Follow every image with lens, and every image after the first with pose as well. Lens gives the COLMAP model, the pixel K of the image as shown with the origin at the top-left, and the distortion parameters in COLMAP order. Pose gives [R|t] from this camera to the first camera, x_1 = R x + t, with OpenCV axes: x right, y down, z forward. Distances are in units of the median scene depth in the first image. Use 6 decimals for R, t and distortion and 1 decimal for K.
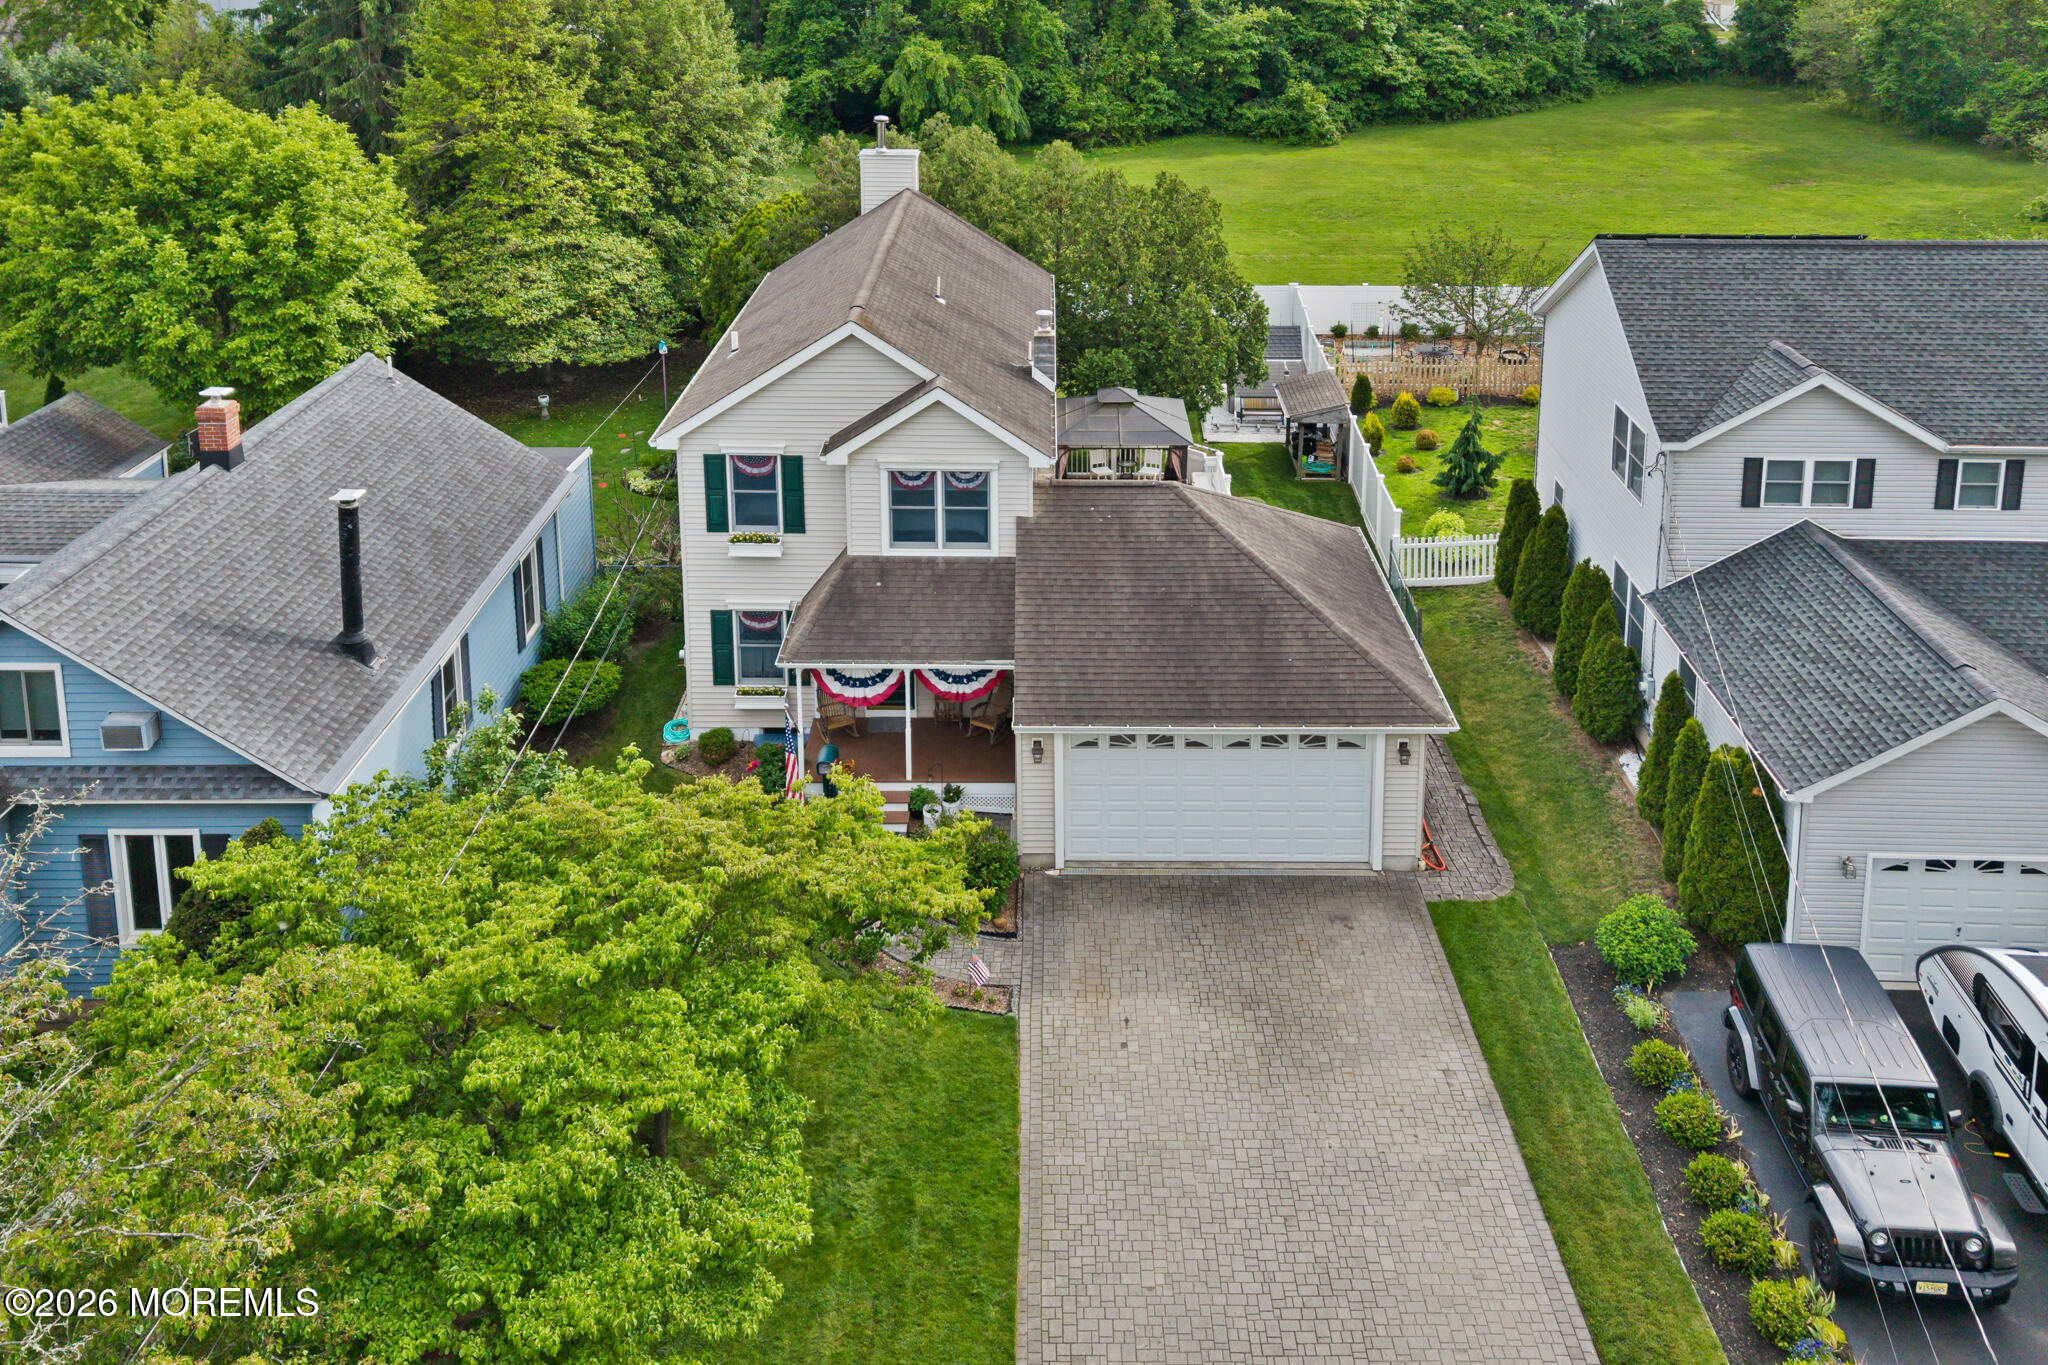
lens RADIAL K [[1482.5, 0, 1020.3], [0, 1482.5, 512.9], [0, 0, 1]] dist [0.002003, 0.001382]
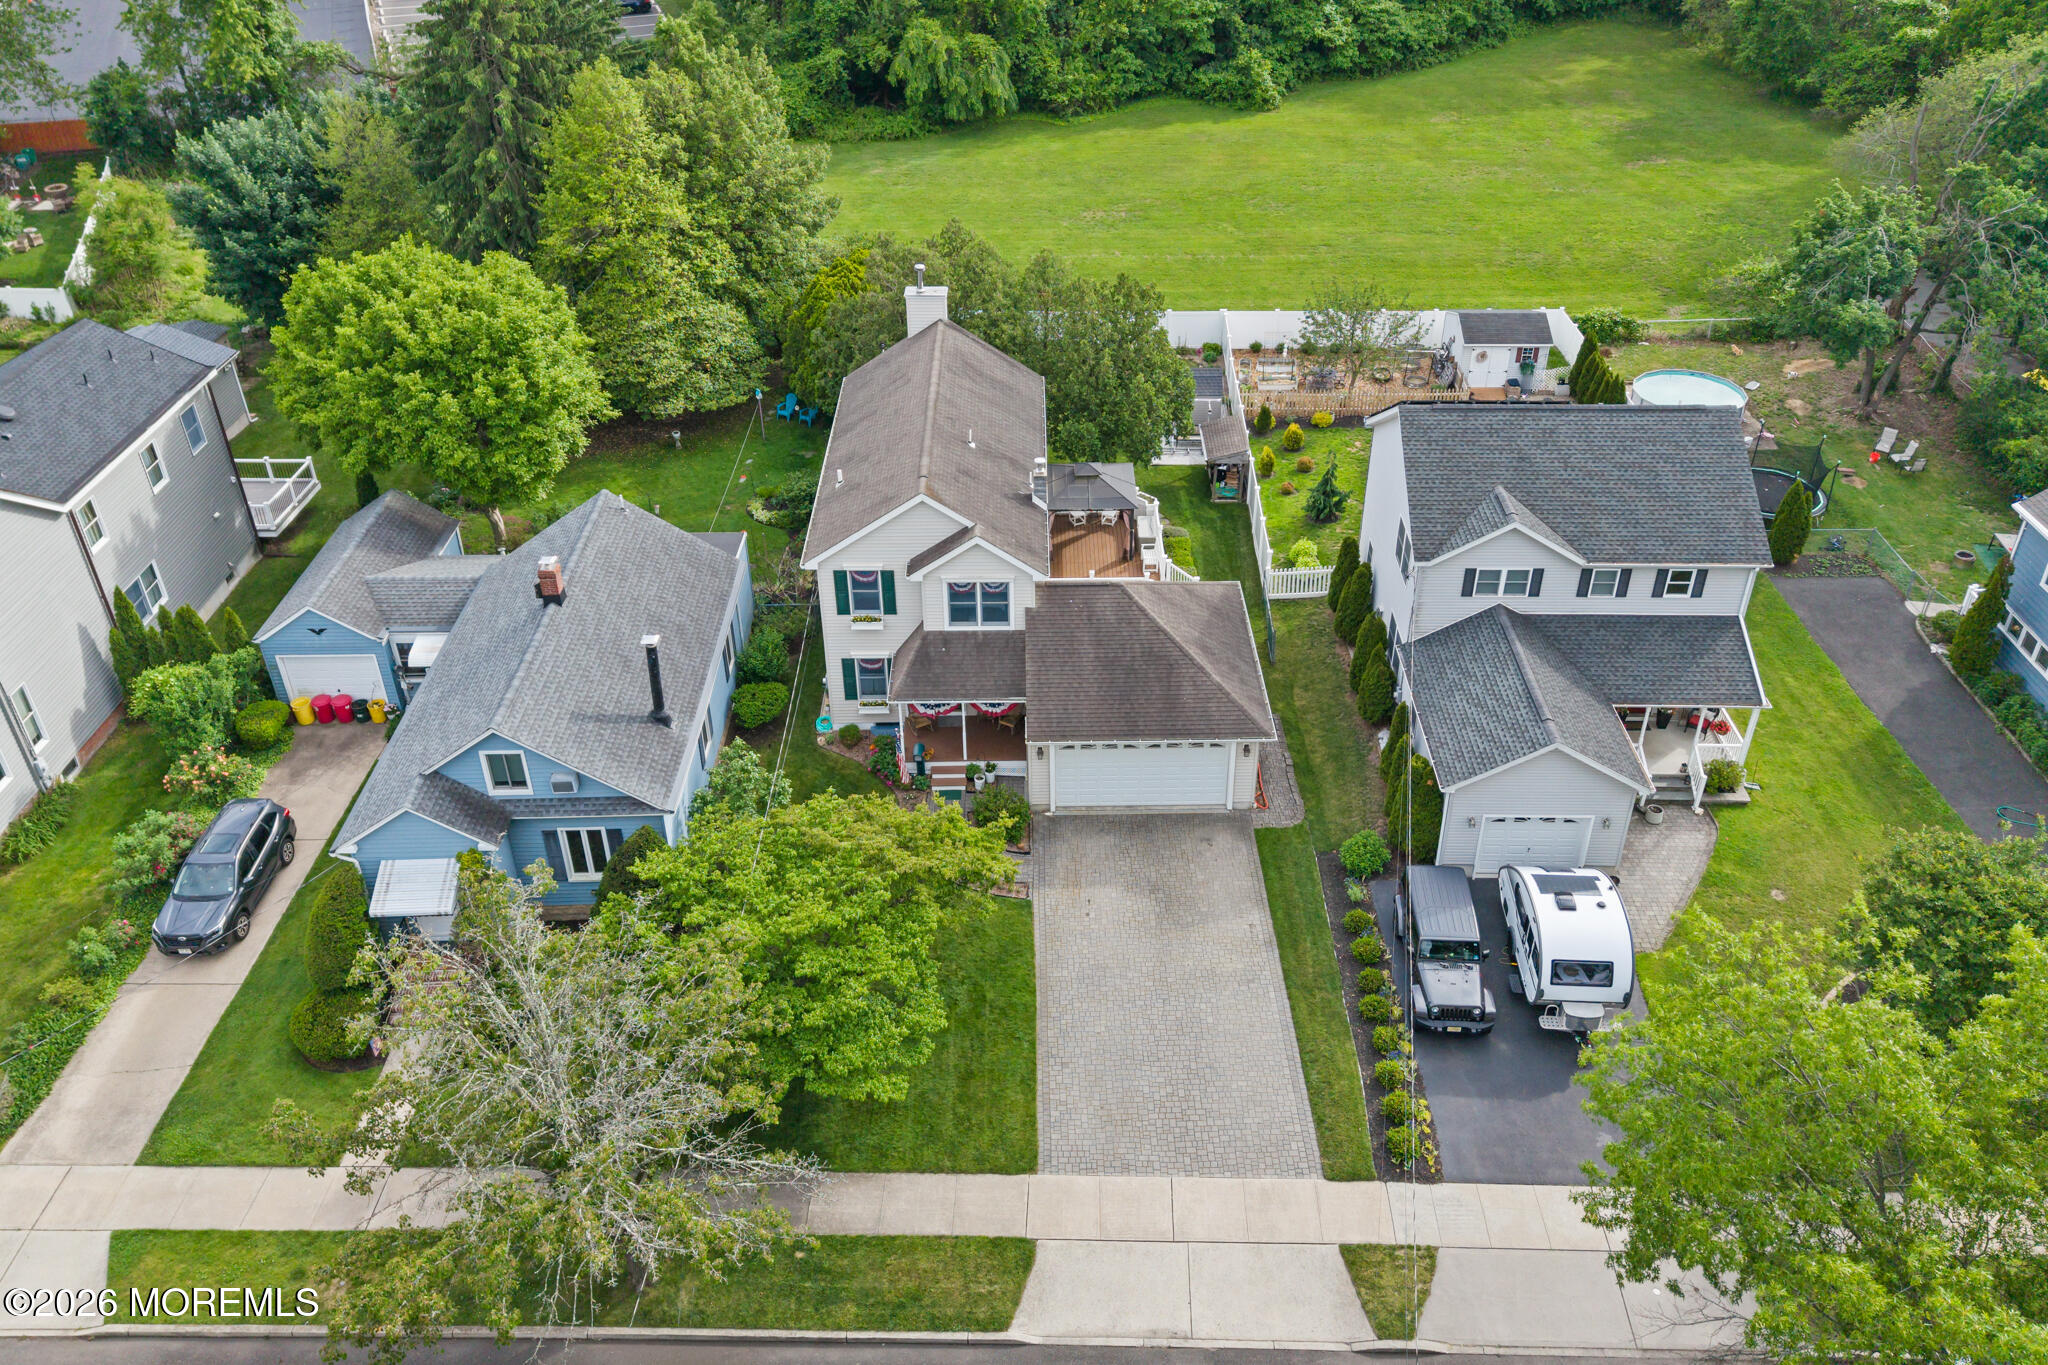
lens RADIAL K [[1169.8, 0, 1022.4], [0, 1169.8, 824.9], [0, 0, 1]] dist [0.009050, -0.001519]
pose [[0.999833, -0.017599, 0.004930, -0.016198], [0.014626, 0.932226, 0.361582, -0.238223], [-0.010959, -0.361450, 0.932327, -0.300175]]
